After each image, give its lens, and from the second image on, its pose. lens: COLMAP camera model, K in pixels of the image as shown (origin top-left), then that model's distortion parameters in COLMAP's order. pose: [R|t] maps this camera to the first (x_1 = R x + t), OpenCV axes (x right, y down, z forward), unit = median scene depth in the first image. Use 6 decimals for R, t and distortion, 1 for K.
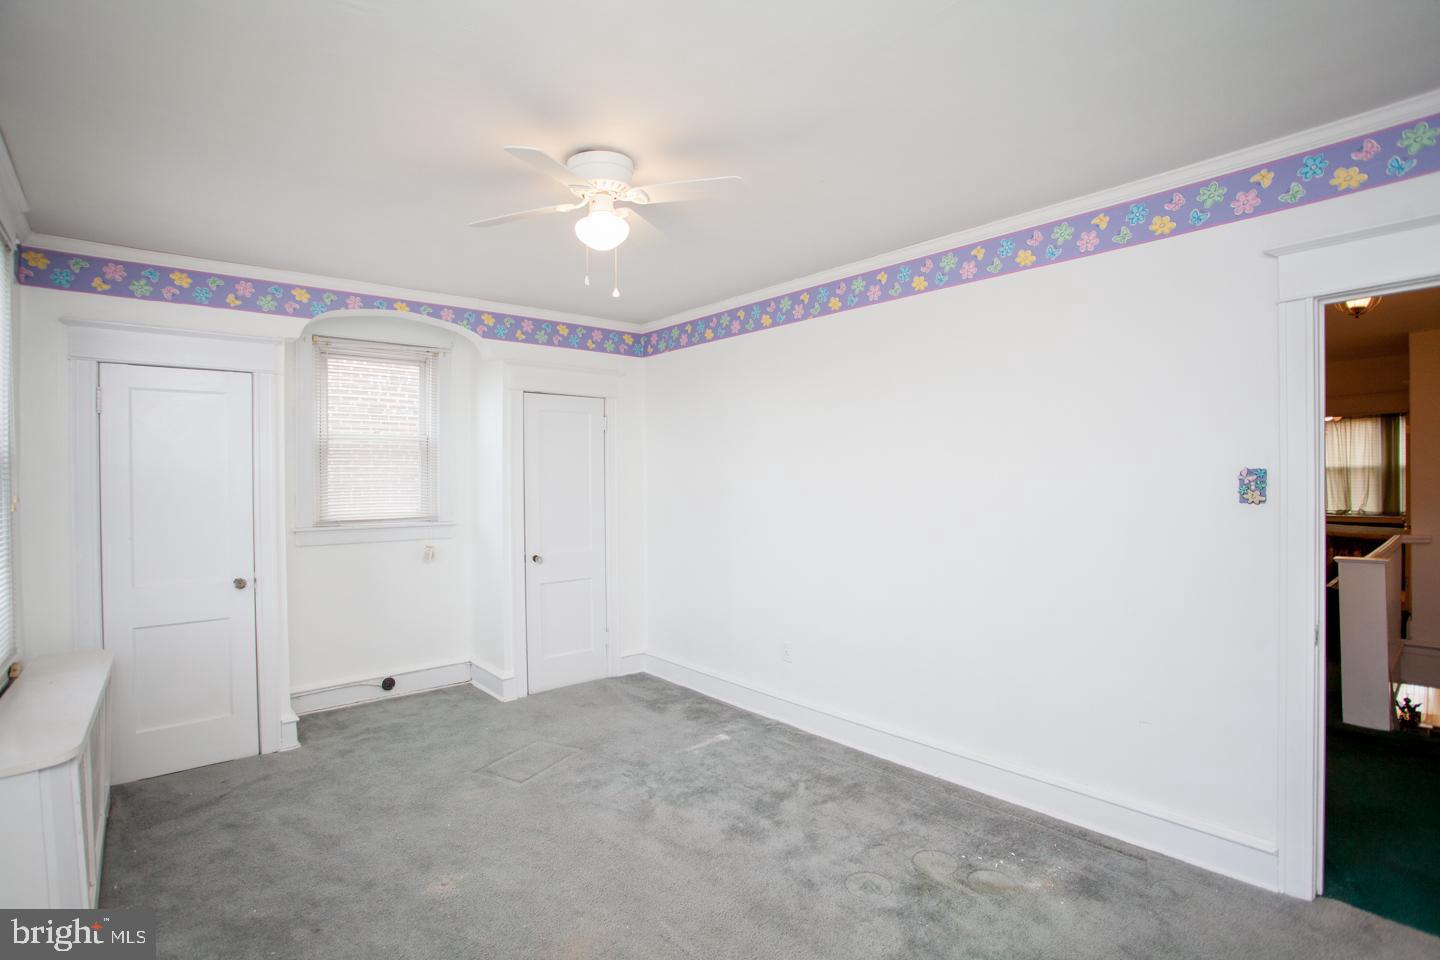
lens RADIAL K [[699.7, 0, 720.0], [0, 699.7, 480.0], [0, 0, 1]] dist [-0.076266, 0.038286]
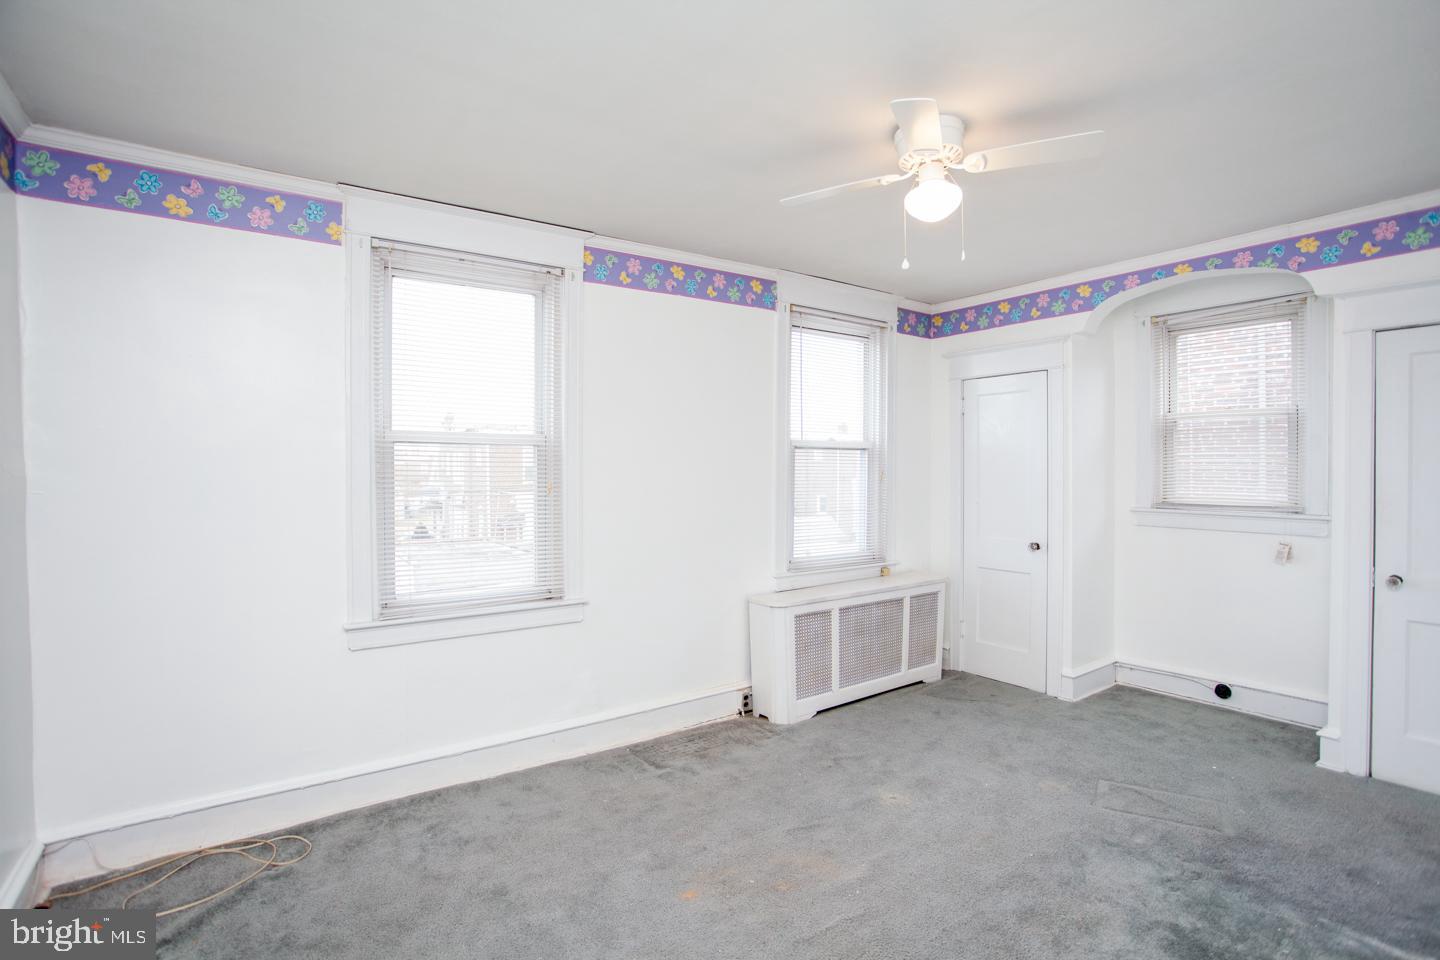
lens RADIAL K [[709.5, 0, 720.0], [0, 709.5, 480.0], [0, 0, 1]] dist [-0.086879, 0.046139]
pose [[-0.093055, 0.027975, -0.995268, 0.486915], [0.001864, 0.999608, 0.027922, -0.001988], [0.995659, 0.000743, -0.093070, 0.469430]]
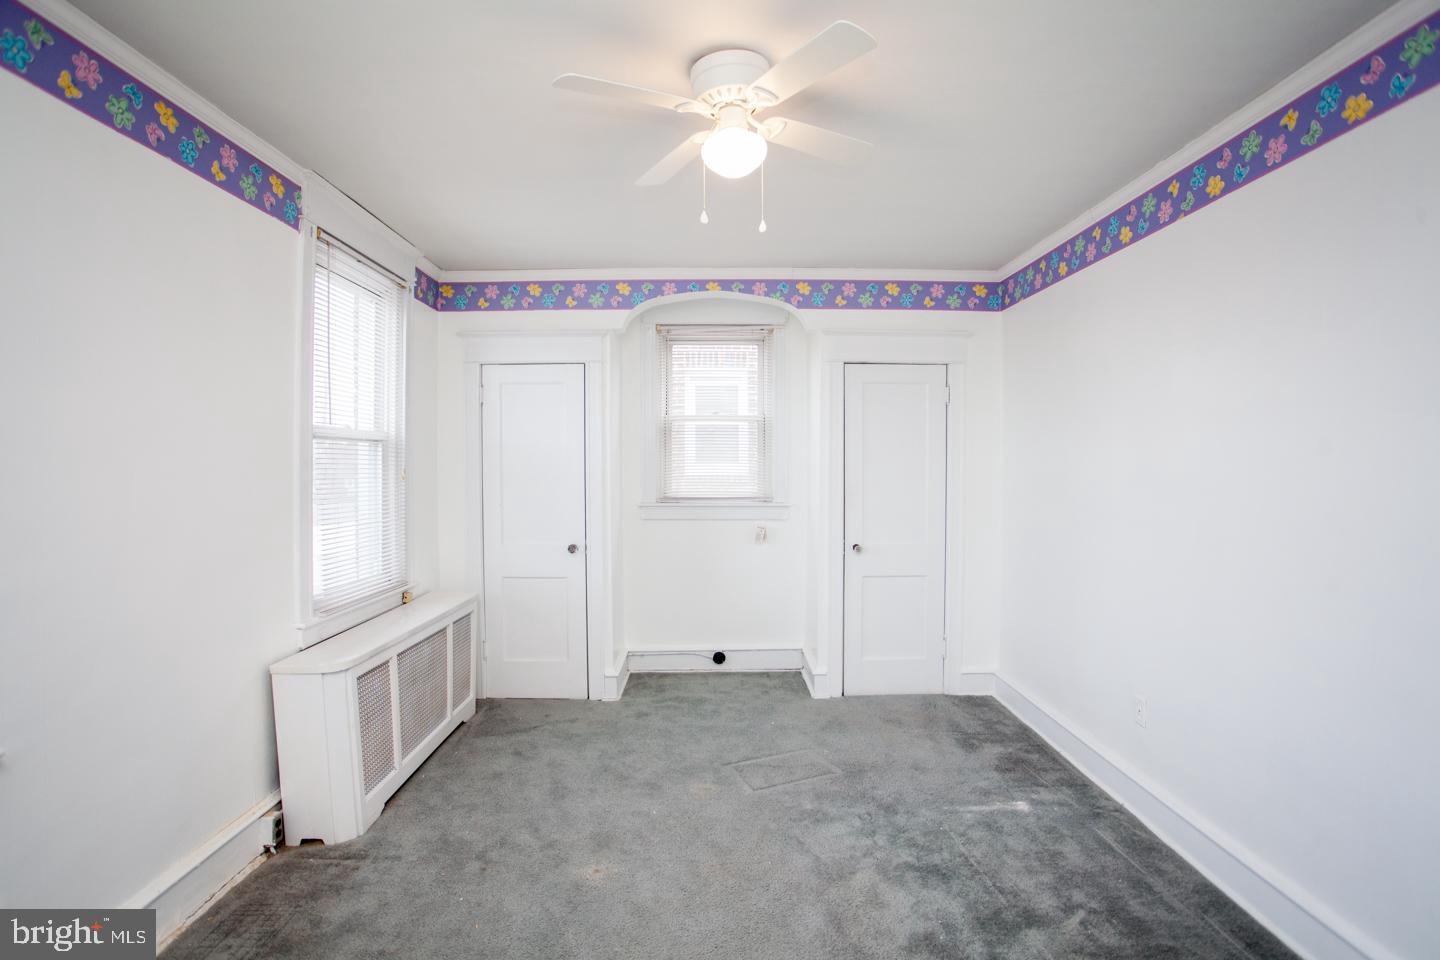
lens RADIAL K [[709.5, 0, 720.0], [0, 709.5, 480.0], [0, 0, 1]] dist [-0.086879, 0.046139]
pose [[0.765278, 0.024220, -0.643244, 0.208661], [-0.008452, 0.999584, 0.027582, 0.001374], [0.643644, -0.015671, 0.765165, 0.209357]]
